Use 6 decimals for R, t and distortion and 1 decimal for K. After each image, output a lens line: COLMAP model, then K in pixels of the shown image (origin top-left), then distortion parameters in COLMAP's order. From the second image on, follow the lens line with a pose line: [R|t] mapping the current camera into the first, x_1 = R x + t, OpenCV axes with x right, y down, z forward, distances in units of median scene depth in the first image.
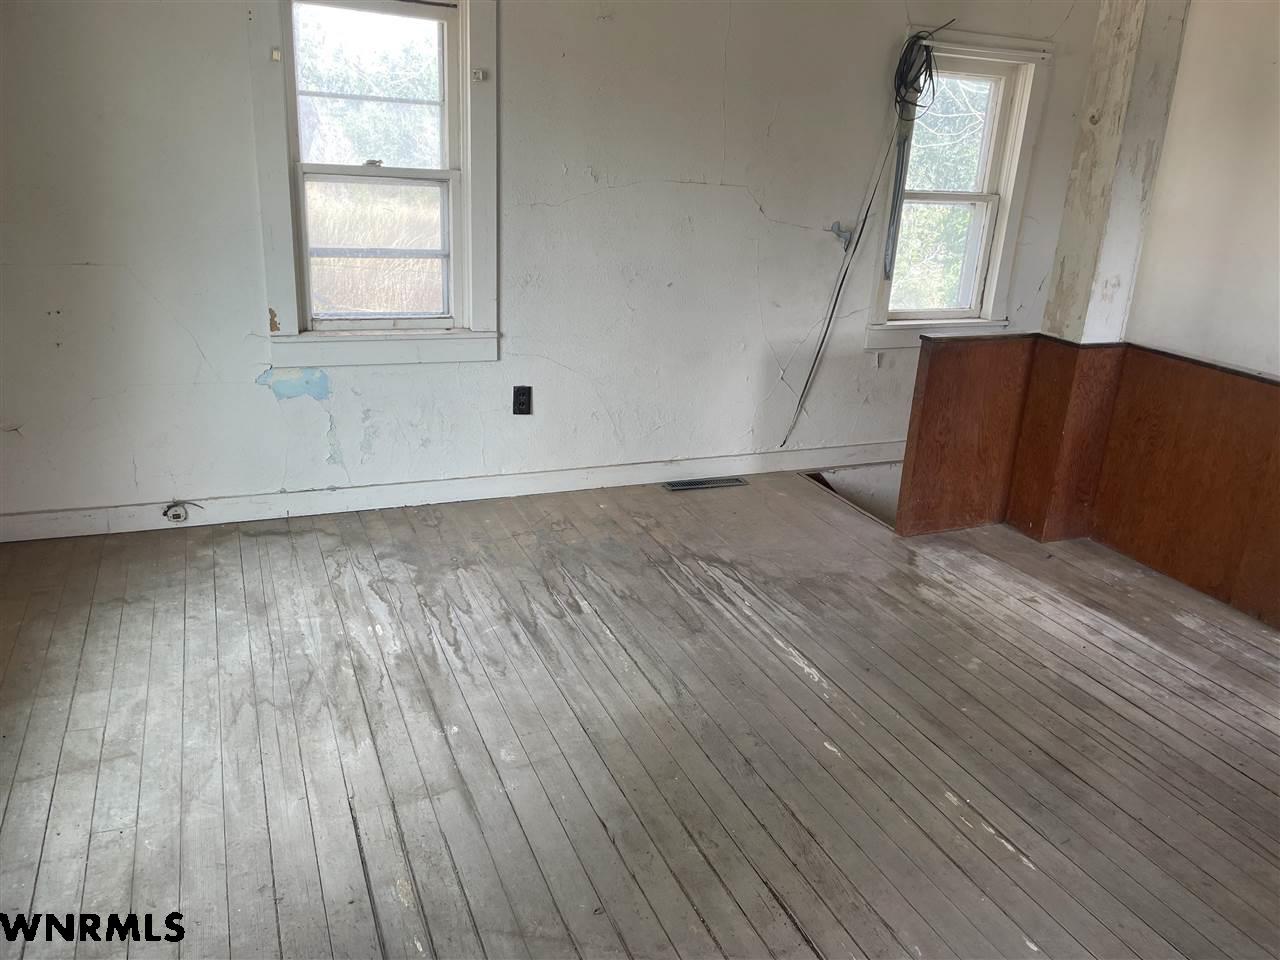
lens RADIAL K [[972.9, 0, 663.2], [0, 972.9, 482.7], [0, 0, 1]] dist [0.065299, -0.079625]
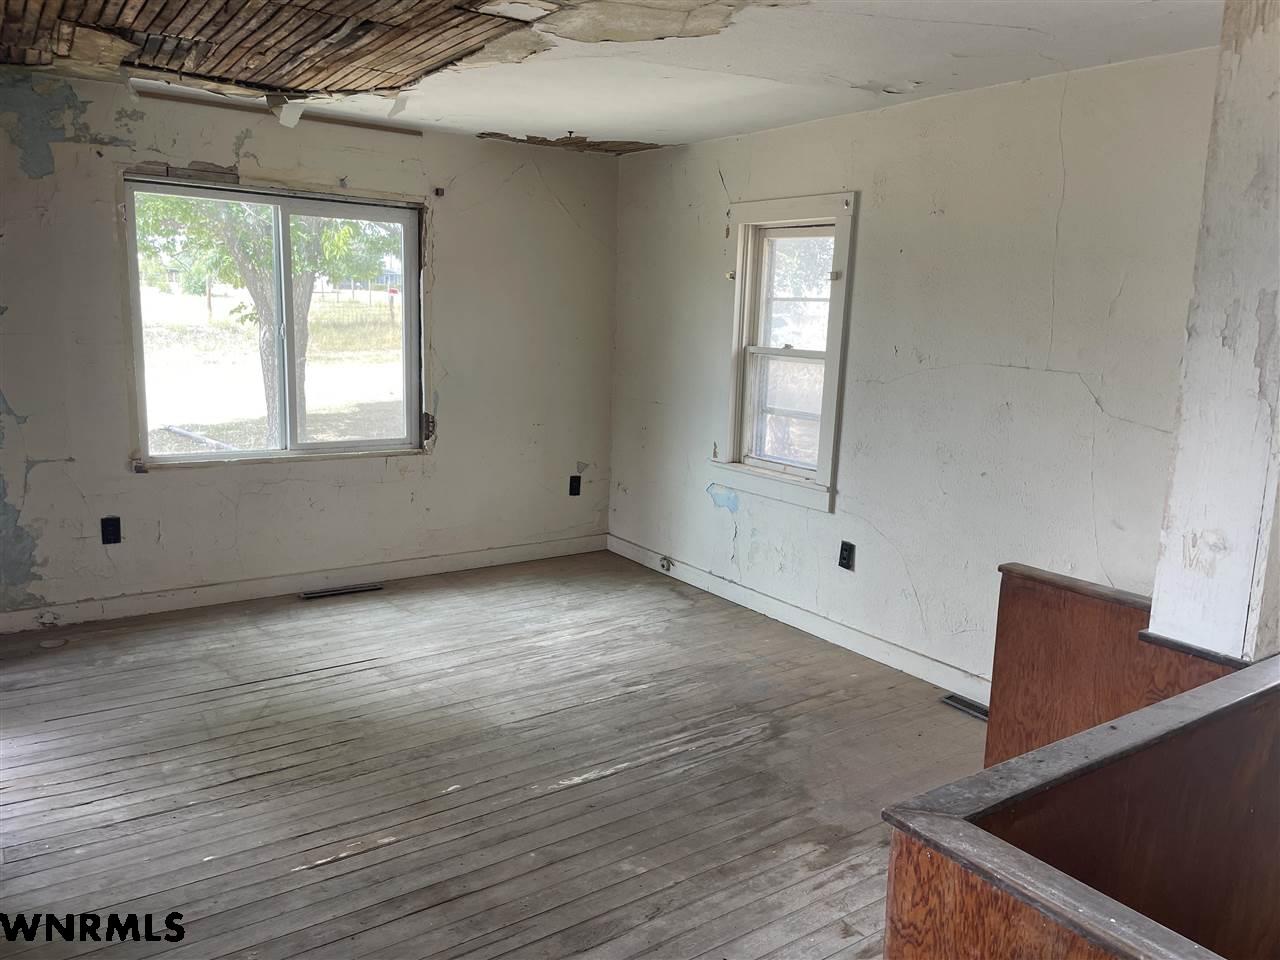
lens RADIAL K [[972.9, 0, 644.6], [0, 972.9, 476.2], [0, 0, 1]] dist [0.065299, -0.079625]
pose [[0.189591, 0.120057, -0.974496, 0.982374], [-0.340440, 0.938965, 0.049446, -0.166114], [0.920954, 0.322382, 0.218891, 0.611694]]
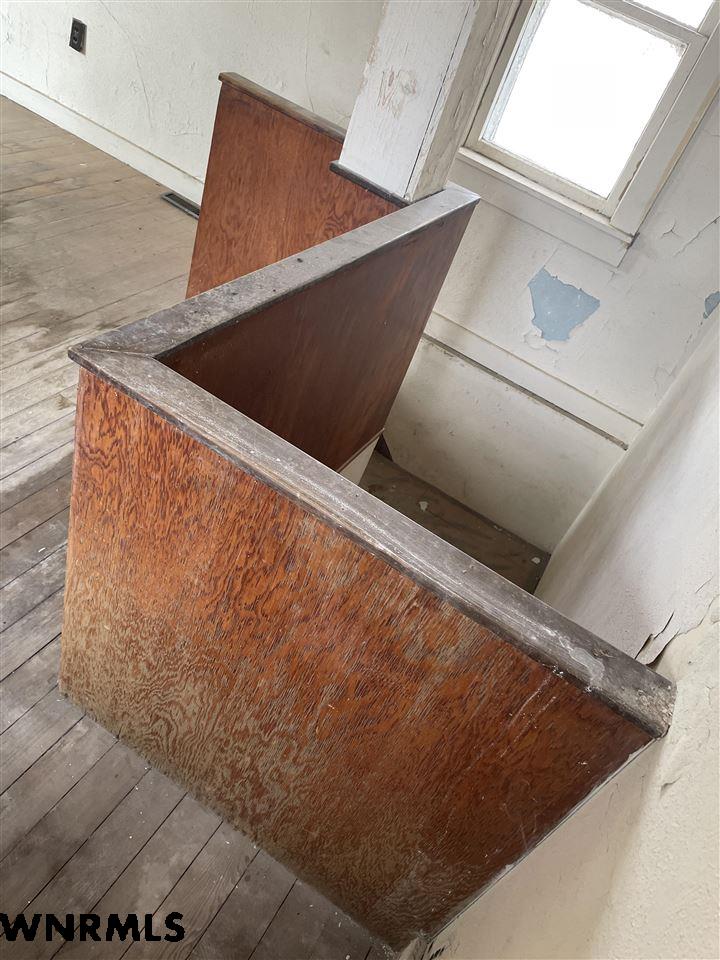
lens RADIAL K [[729.7, 0, 362.9], [0, 729.7, 486.8], [0, 0, 1]] dist [0.065299, -0.079625]
pose [[0.592261, 0.618682, -0.516198, 0.874550], [-0.504052, 0.784295, 0.361682, -0.169379], [0.628617, 0.045980, 0.776355, 0.685032]]
